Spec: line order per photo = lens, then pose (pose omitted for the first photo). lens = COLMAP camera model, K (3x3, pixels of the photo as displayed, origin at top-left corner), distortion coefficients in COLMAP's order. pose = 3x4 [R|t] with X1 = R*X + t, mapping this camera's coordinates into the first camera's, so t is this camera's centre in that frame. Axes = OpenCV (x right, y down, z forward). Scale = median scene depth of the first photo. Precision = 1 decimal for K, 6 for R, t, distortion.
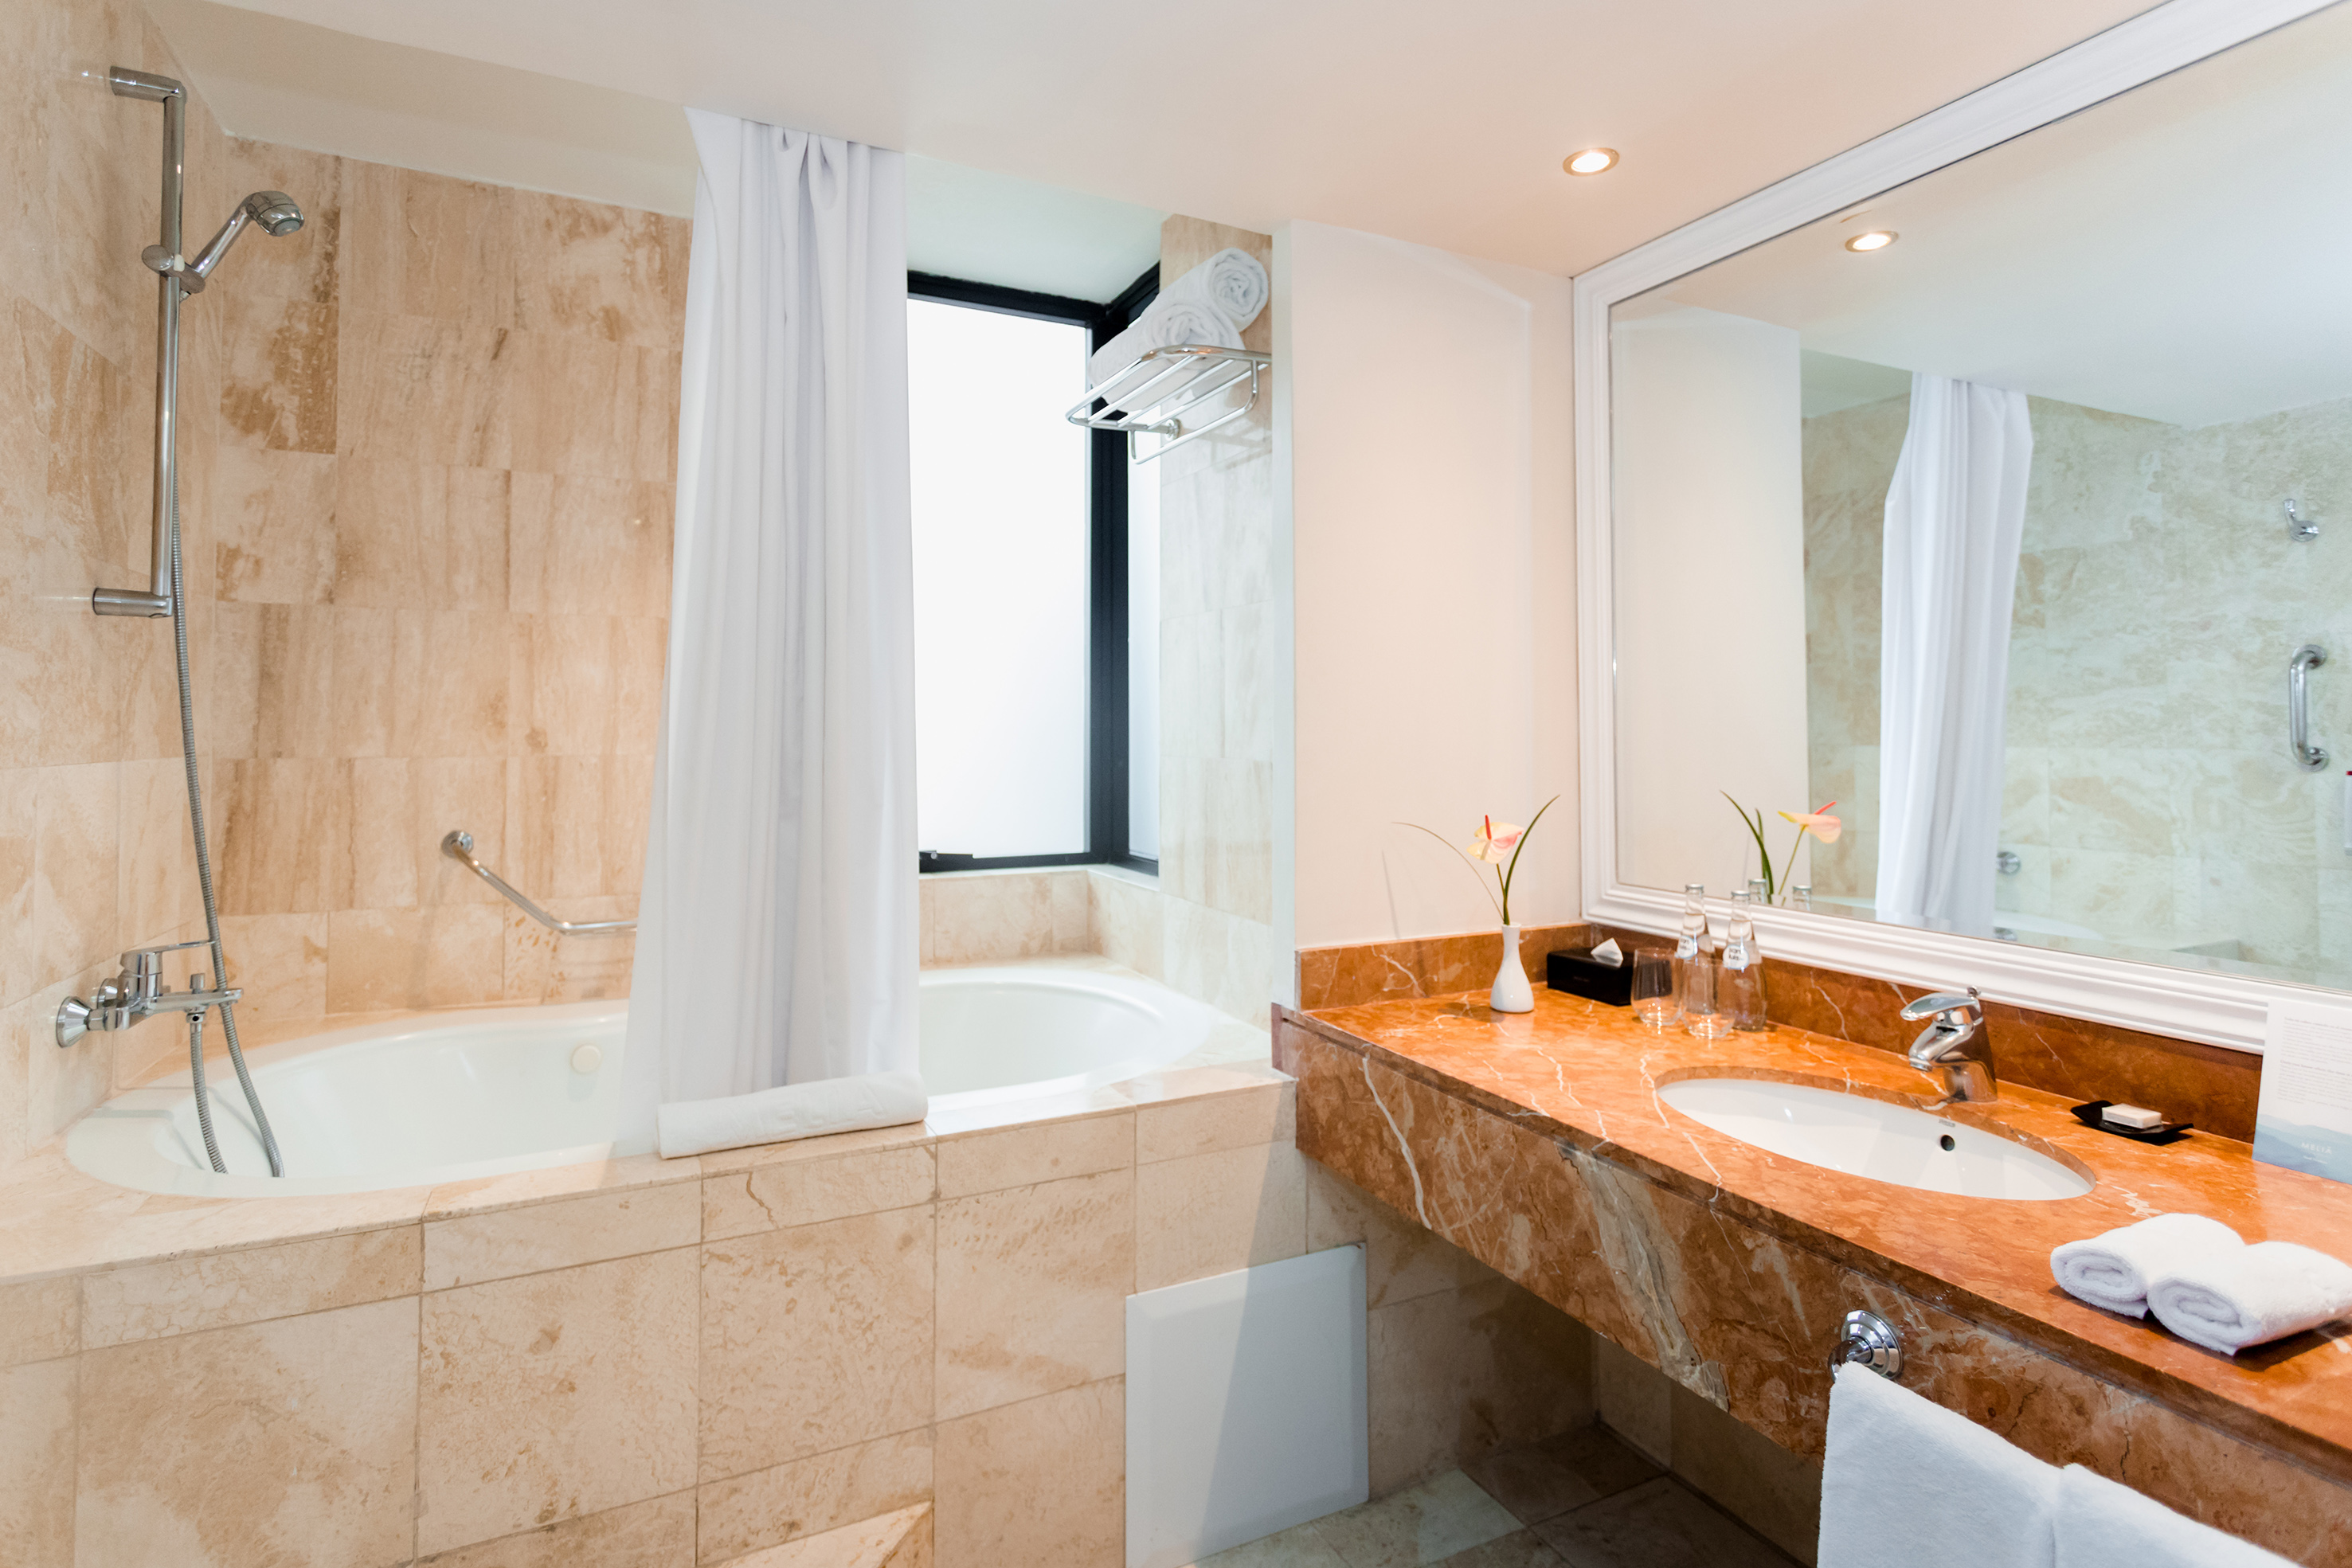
lens RADIAL K [[1161.2, 0, 1181.3], [0, 1161.2, 689.2], [0, 0, 1]] dist [0.003675, -0.001053]
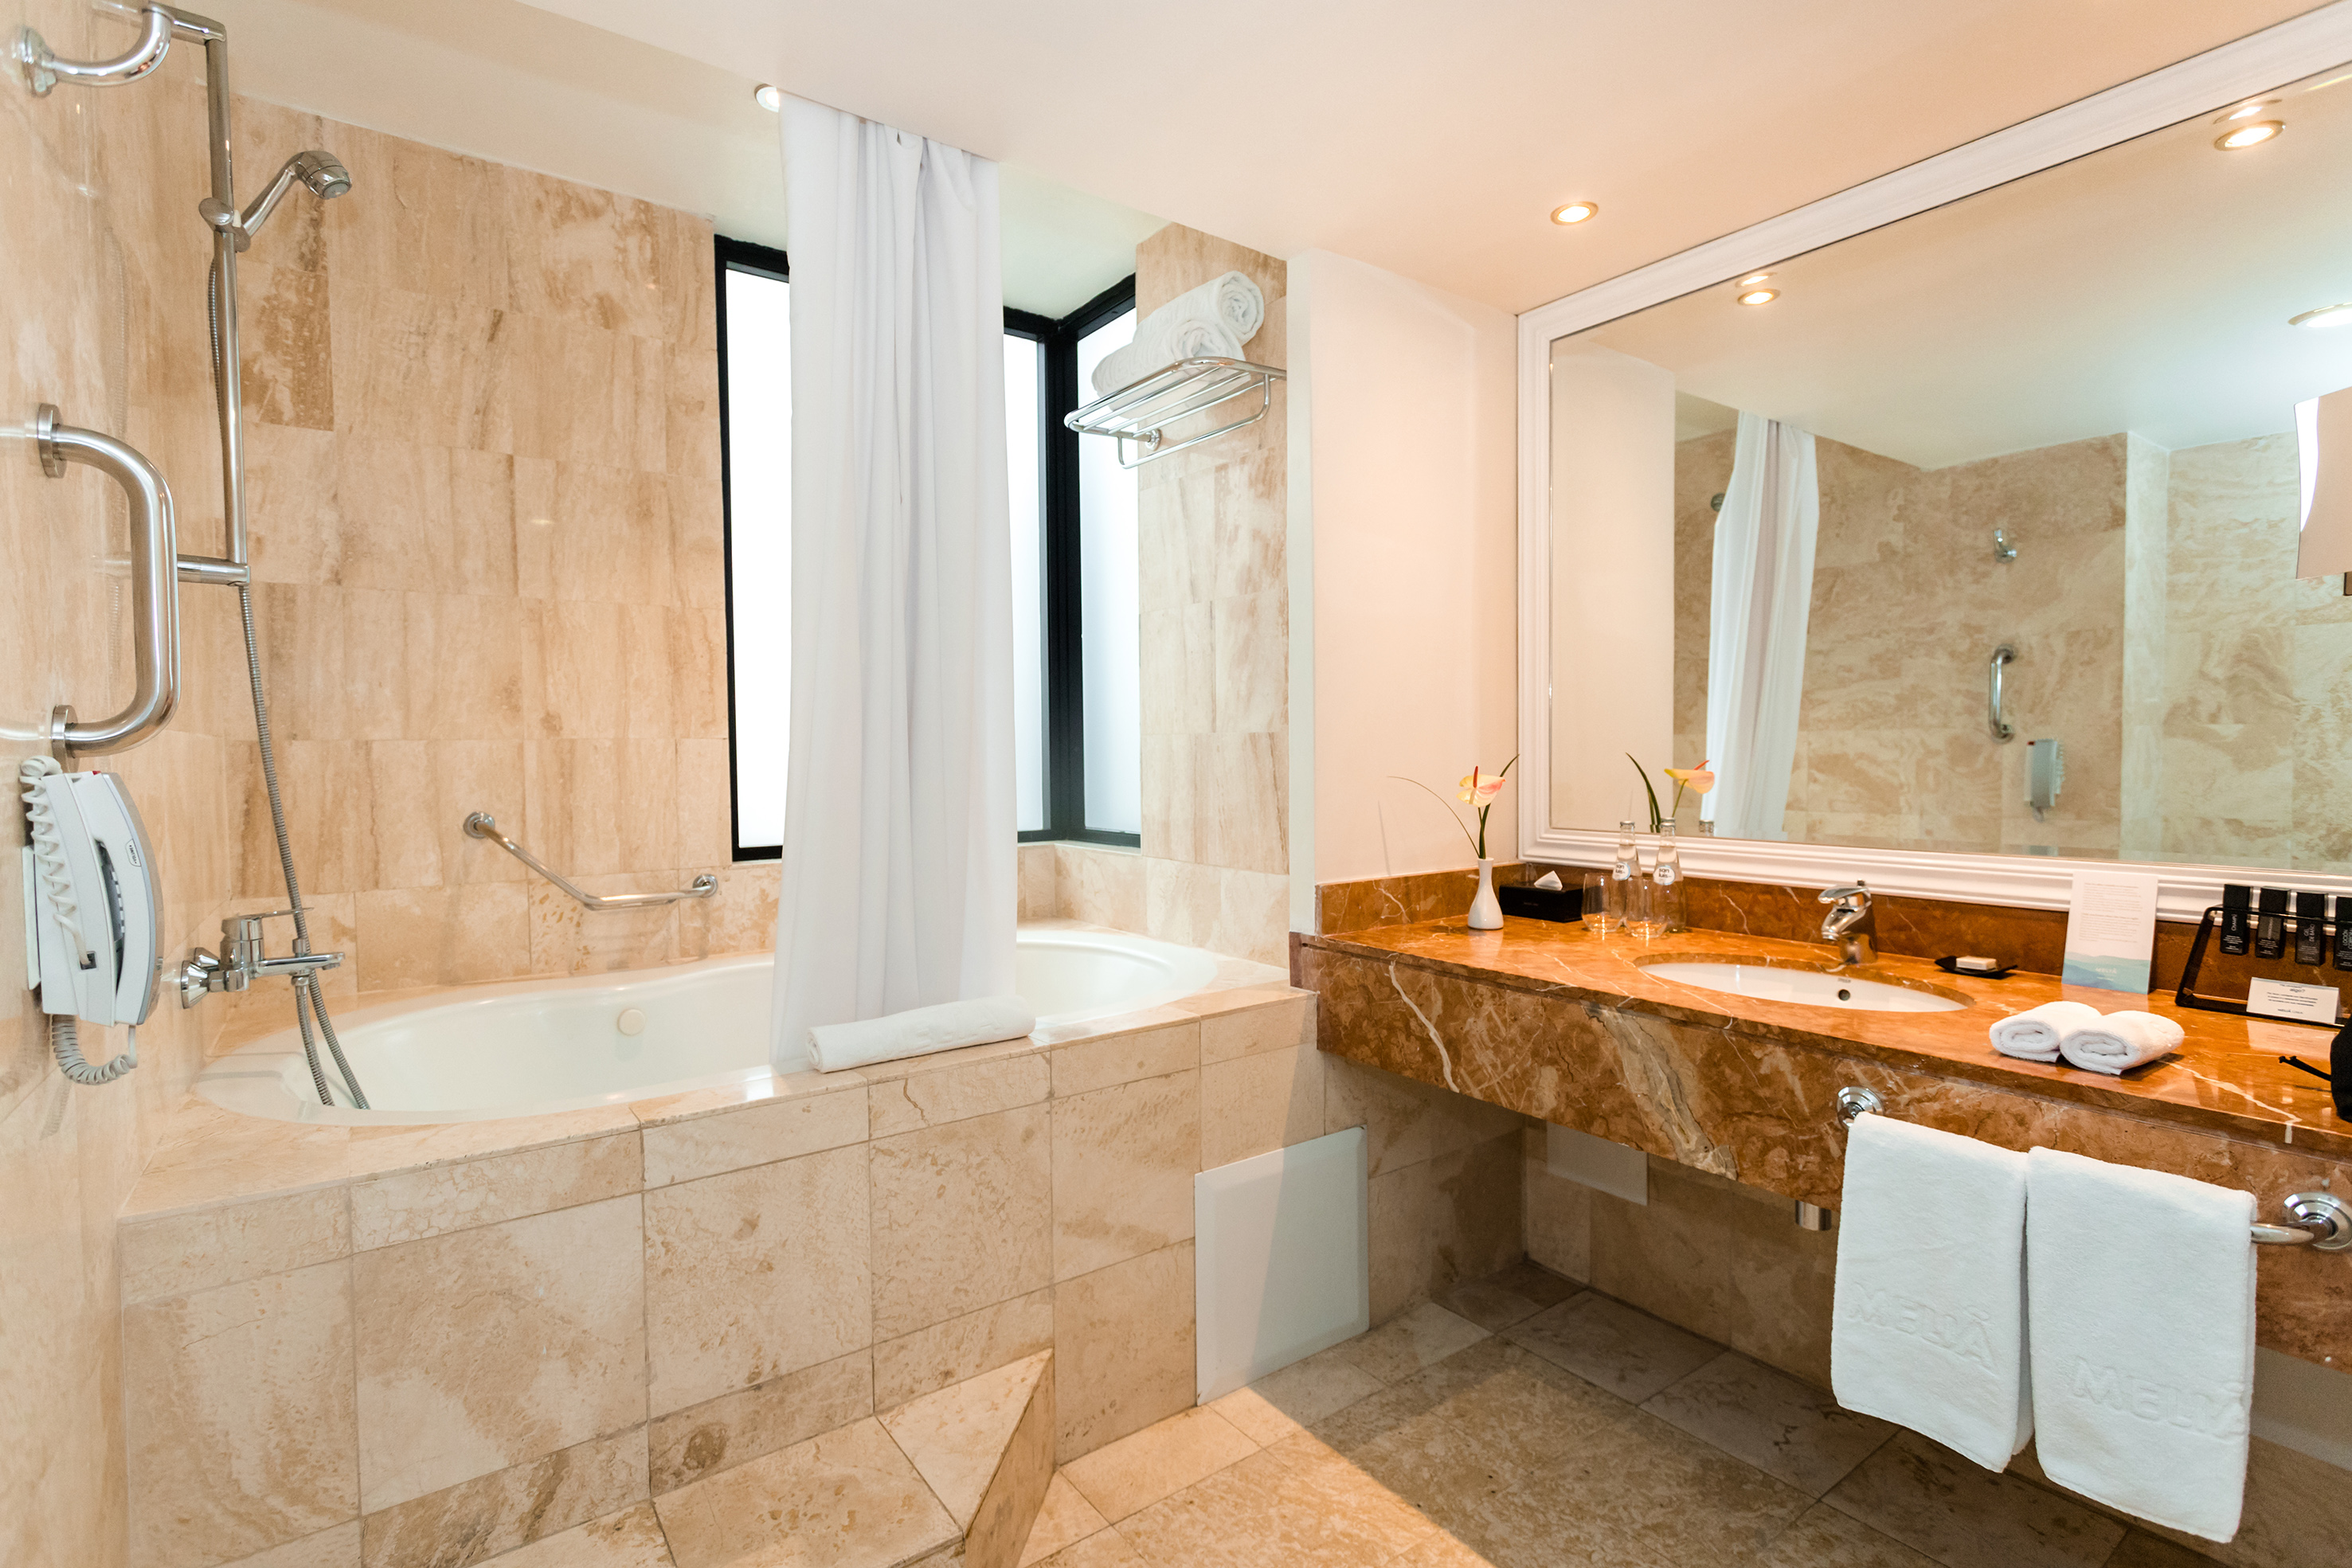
lens RADIAL K [[1095.3, 0, 1176.0], [0, 1095.3, 784.0], [0, 0, 1]] dist [0.001961, 0.000092]
pose [[0.985243, -0.018166, 0.170193, -0.264348], [0.006665, 0.997669, 0.067910, 0.052204], [-0.171030, -0.065774, 0.983068, -0.073877]]
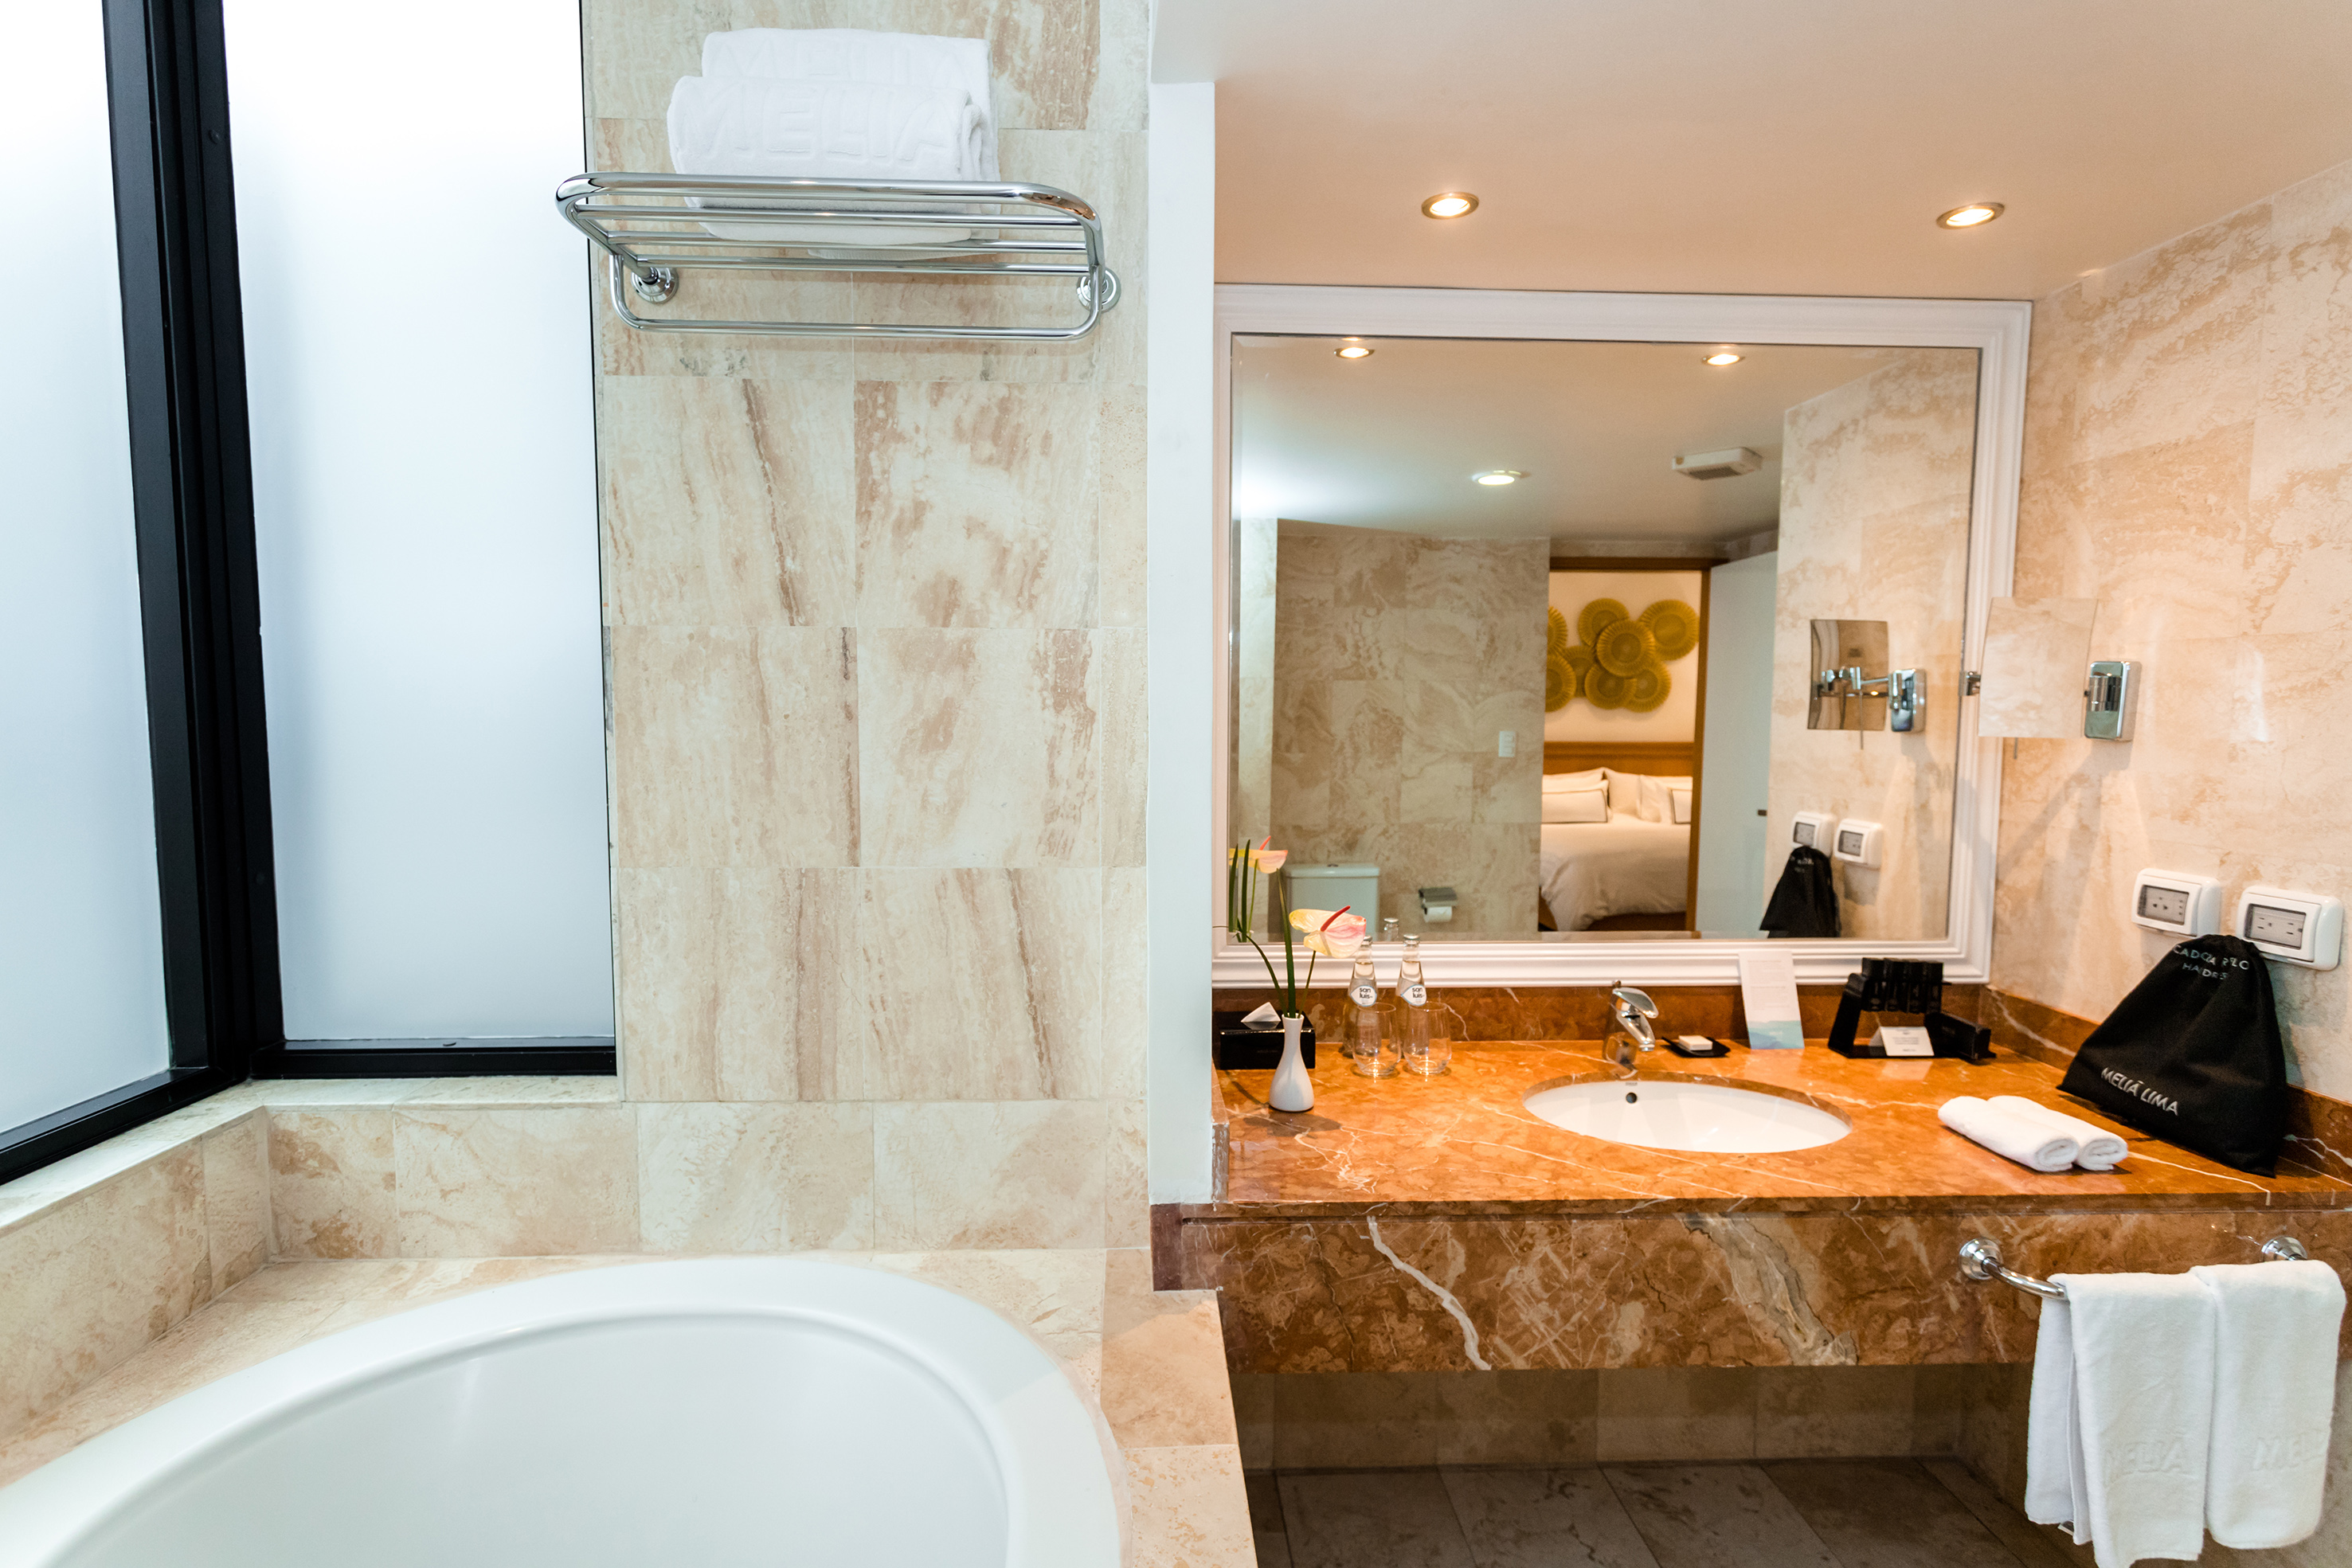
lens RADIAL K [[1095.3, 0, 1176.0], [0, 1095.3, 784.0], [0, 0, 1]] dist [0.001961, 0.000092]
pose [[0.411352, -0.064018, 0.909226, -0.619467], [-0.033586, 0.995788, 0.085308, -0.060069], [-0.910858, -0.065628, 0.407469, 0.864695]]
